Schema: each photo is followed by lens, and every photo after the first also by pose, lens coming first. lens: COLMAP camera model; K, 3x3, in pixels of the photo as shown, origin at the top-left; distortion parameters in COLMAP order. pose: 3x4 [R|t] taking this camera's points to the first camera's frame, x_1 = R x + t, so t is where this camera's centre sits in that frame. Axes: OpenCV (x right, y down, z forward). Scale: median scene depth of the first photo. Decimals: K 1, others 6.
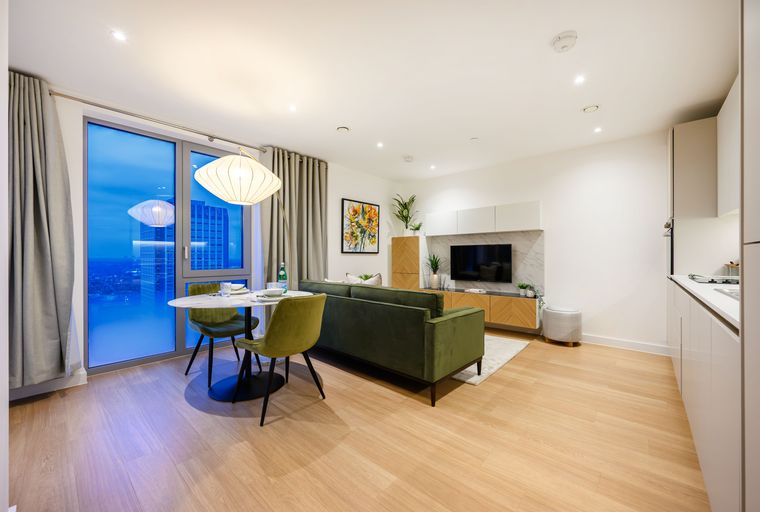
lens RADIAL K [[299.6, 0, 381.9], [0, 299.6, 257.6], [0, 0, 1]] dist [-0.004017, 0.000586]
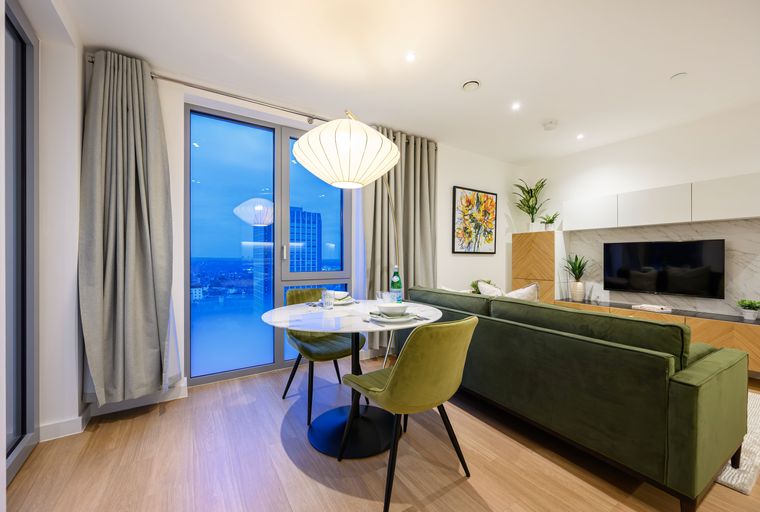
lens RADIAL K [[299.6, 0, 380.8], [0, 299.6, 260.3], [0, 0, 1]] dist [-0.004017, 0.000586]
pose [[0.961789, 0.006389, -0.273716, -0.122319], [-0.004724, 0.999966, 0.006741, -0.000344], [0.273750, -0.005190, 0.961787, 0.199286]]
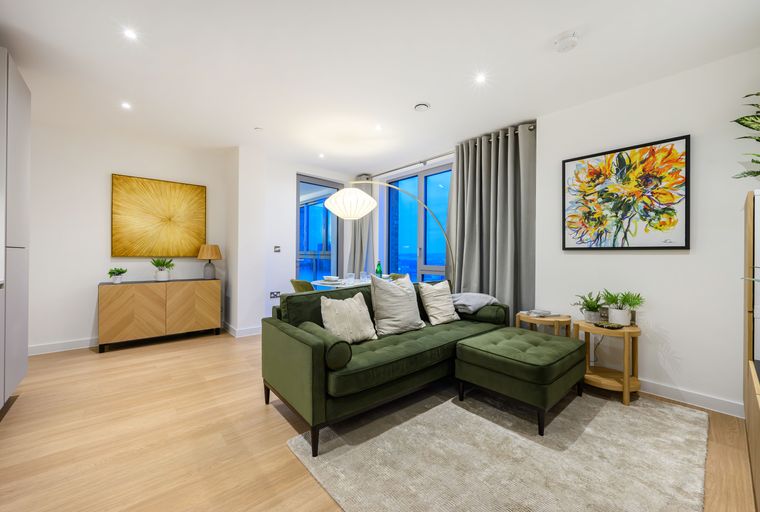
lens RADIAL K [[299.6, 0, 380.7], [0, 299.6, 253.6], [0, 0, 1]] dist [-0.004017, 0.000586]
pose [[-0.130085, -0.002950, -0.991498, 0.648791], [-0.008453, 0.999963, -0.001866, -0.003851], [0.991467, 0.008138, -0.130105, 0.874741]]
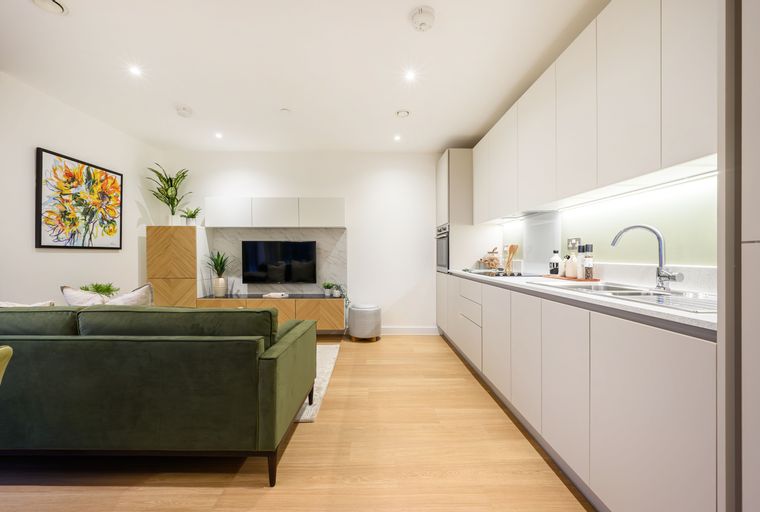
lens RADIAL K [[299.6, 0, 381.2], [0, 299.6, 257.7], [0, 0, 1]] dist [-0.004017, 0.000586]
pose [[0.733188, -0.004971, 0.680007, -0.054110], [0.000242, 0.999975, 0.007050, -0.000505], [-0.680026, -0.005005, 0.733171, 0.214247]]
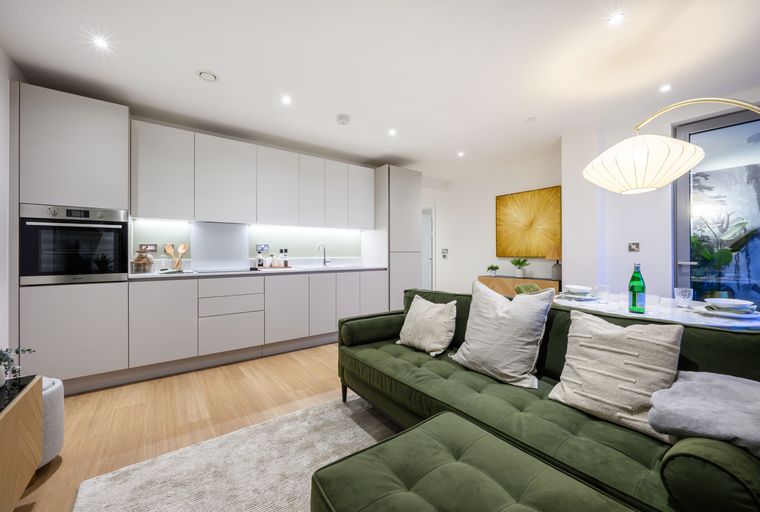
lens RADIAL K [[299.6, 0, 381.7], [0, 299.6, 254.2], [0, 0, 1]] dist [-0.004017, 0.000586]
pose [[-0.980619, 0.001826, 0.195915, 0.048594], [0.002468, 0.999992, 0.003032, -0.004704], [-0.195908, 0.003456, -0.980616, 1.287020]]
